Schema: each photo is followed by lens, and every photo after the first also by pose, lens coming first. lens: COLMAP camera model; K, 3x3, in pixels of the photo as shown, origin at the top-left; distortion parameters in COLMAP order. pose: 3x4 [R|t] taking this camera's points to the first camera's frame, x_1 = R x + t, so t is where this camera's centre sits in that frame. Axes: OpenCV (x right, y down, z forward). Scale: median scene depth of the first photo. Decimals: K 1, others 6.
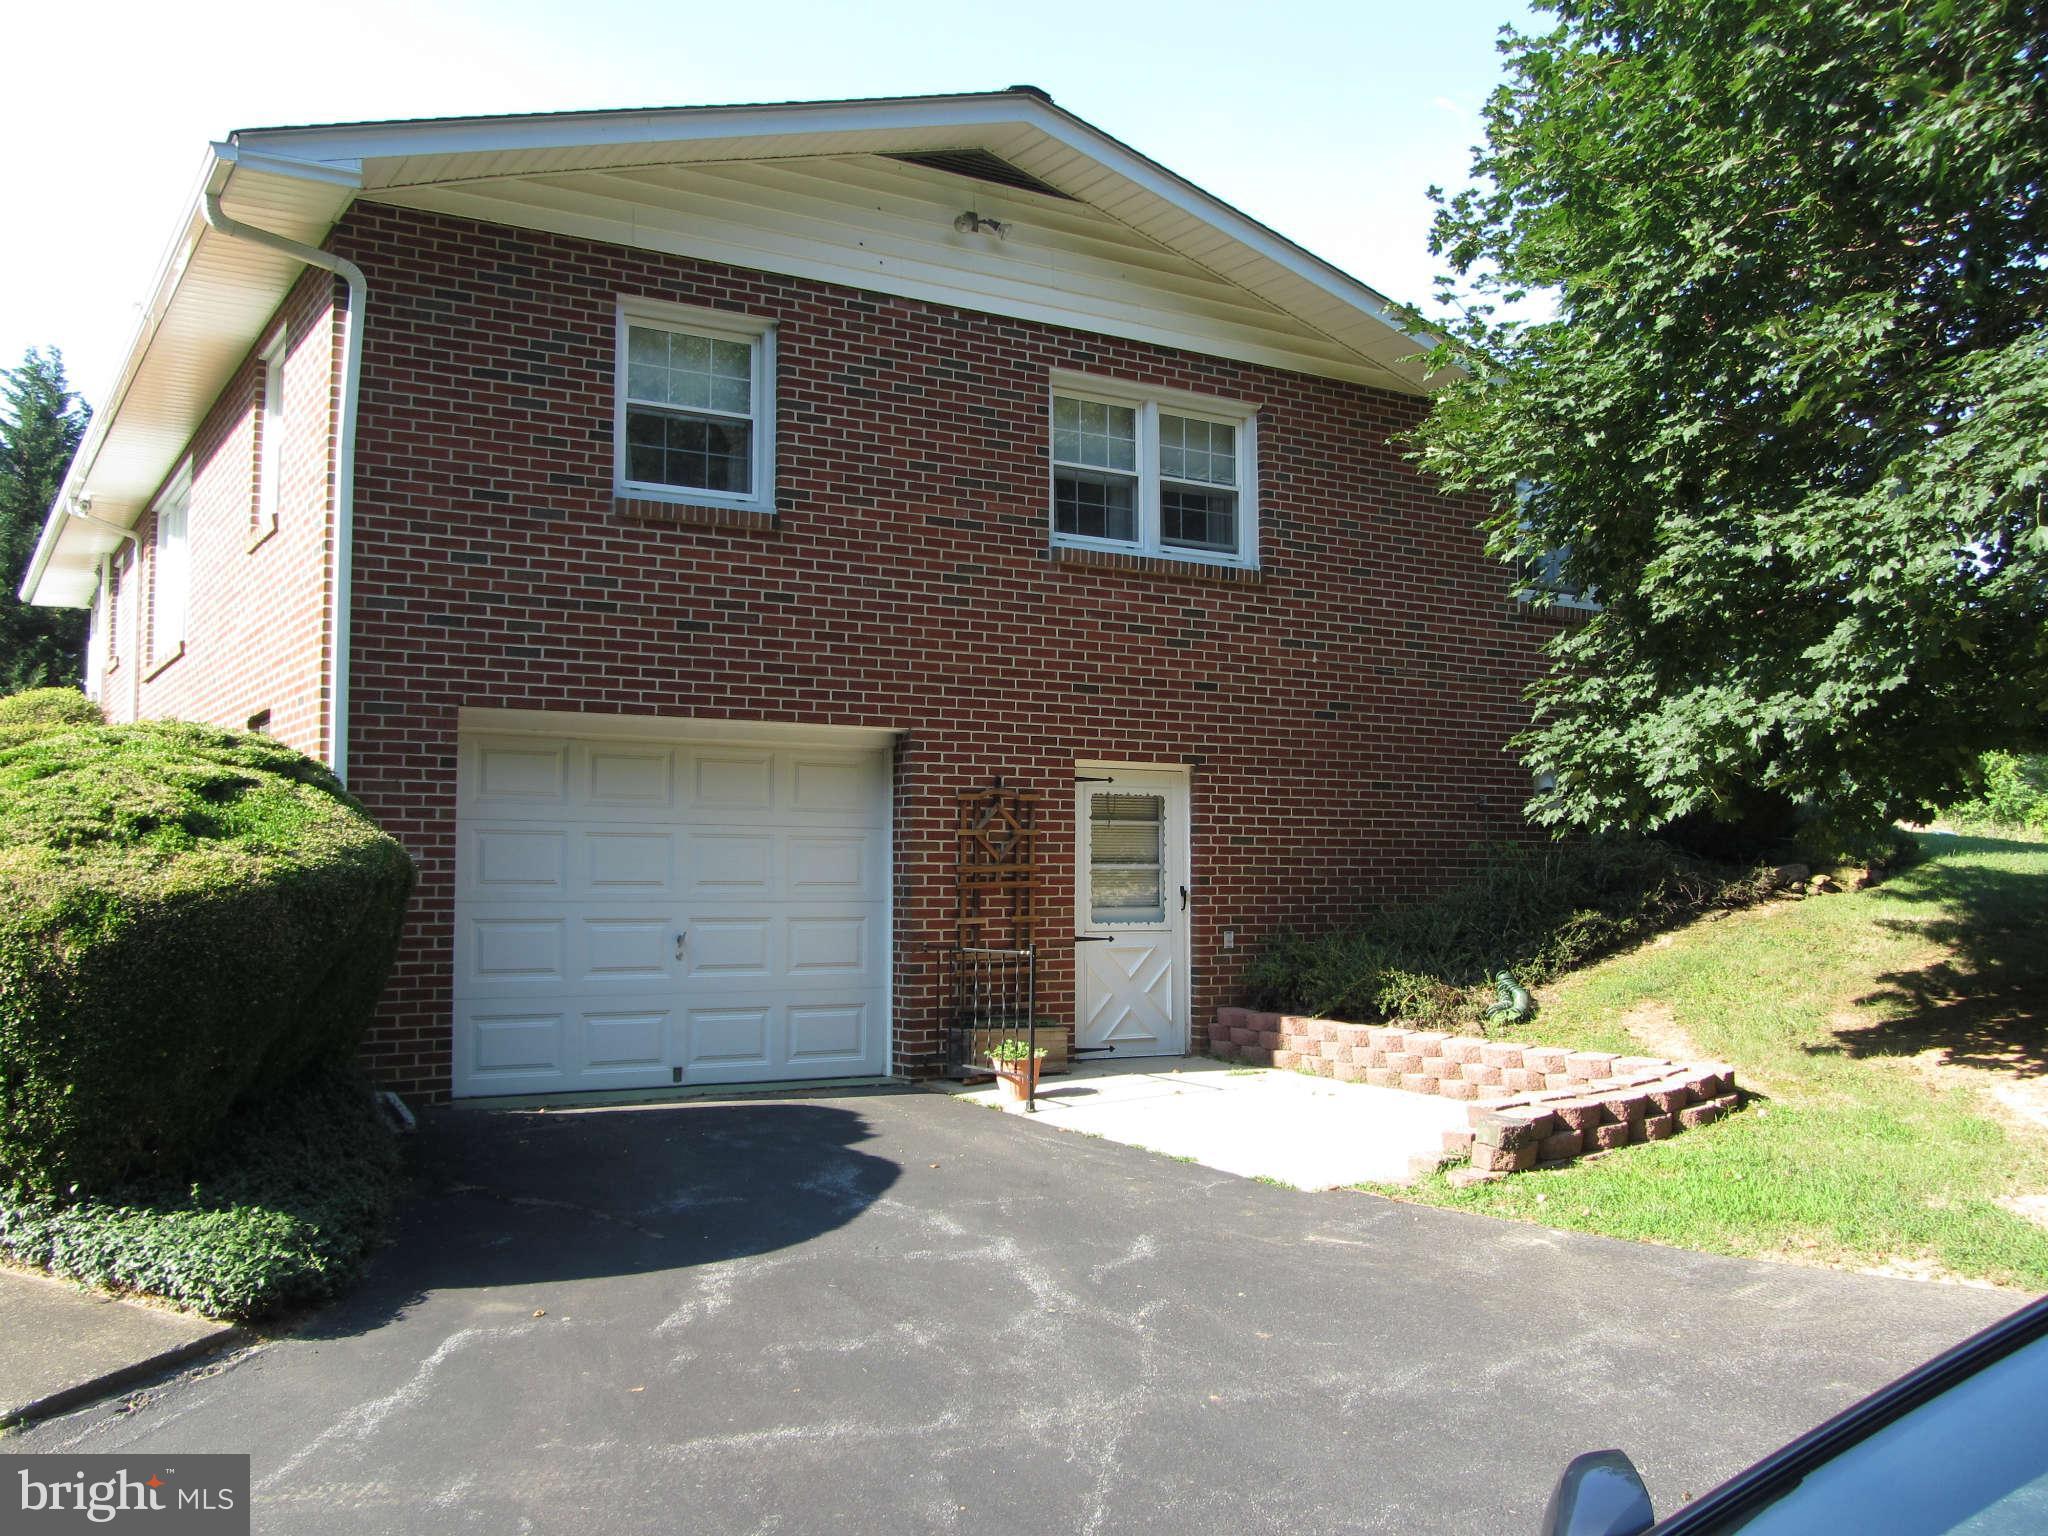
lens RADIAL K [[1709.4, 0, 1024.0], [0, 1709.4, 768.0], [0, 0, 1]] dist [-0.000145, -0.103983]
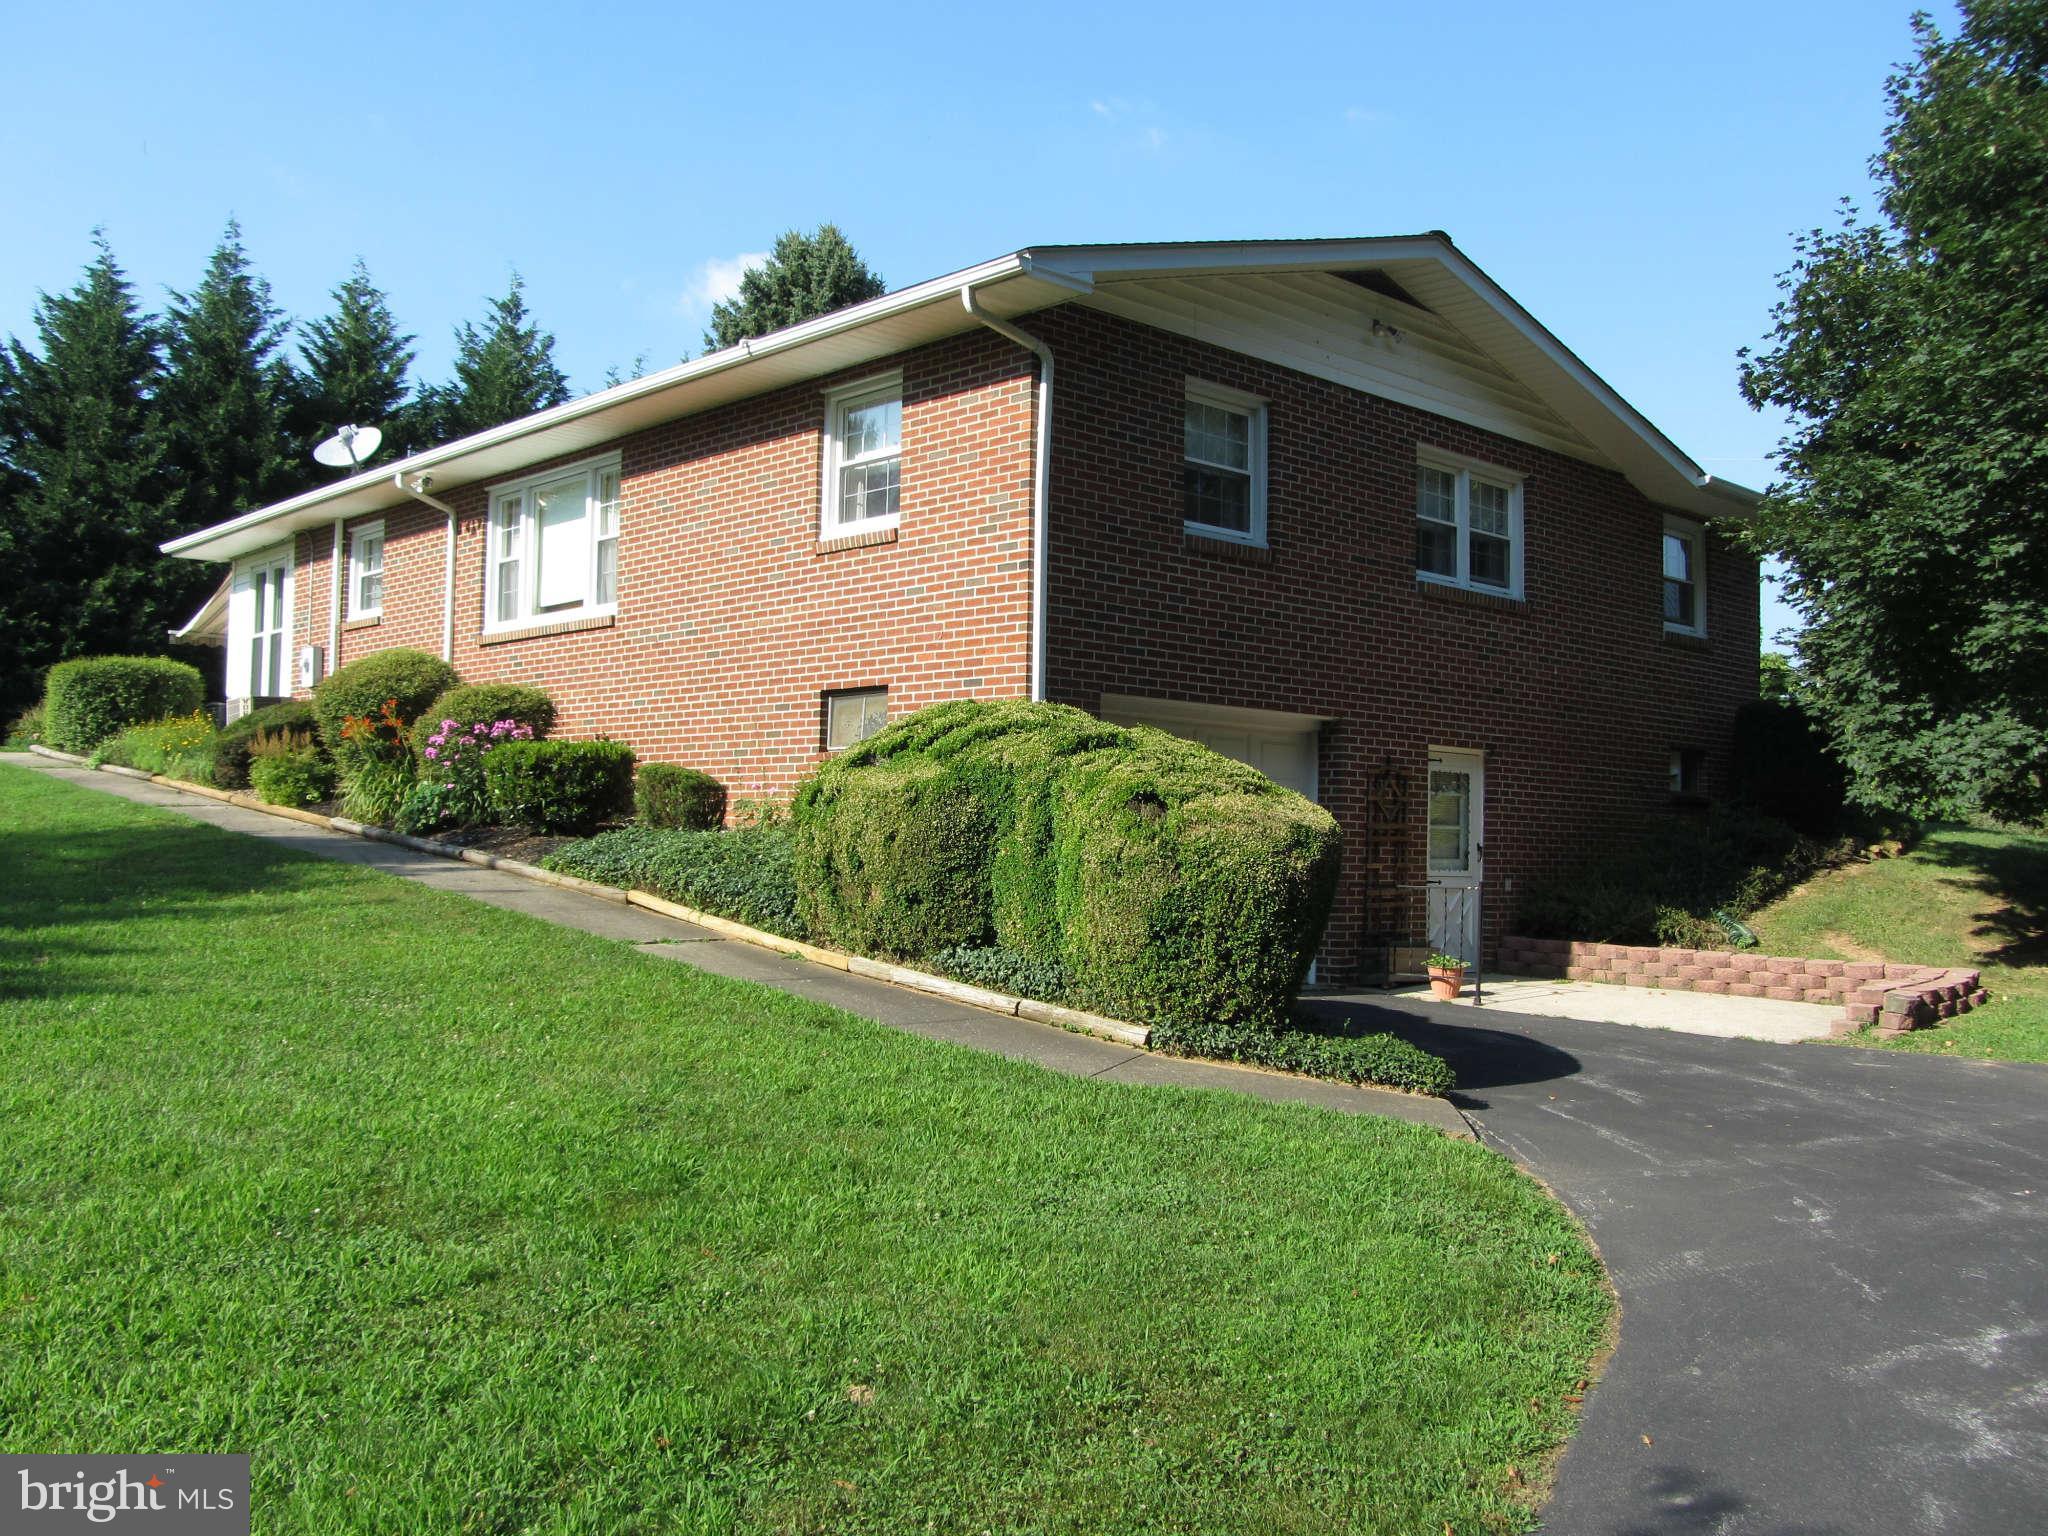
lens RADIAL K [[1689.5, 0, 1052.6], [0, 1689.5, 761.6], [0, 0, 1]] dist [-0.031862, 0.004614]
pose [[0.980241, 0.030135, 0.195499, -0.514275], [-0.033044, 0.999386, 0.011632, 0.002771], [-0.195029, -0.017862, 0.980635, -0.212459]]
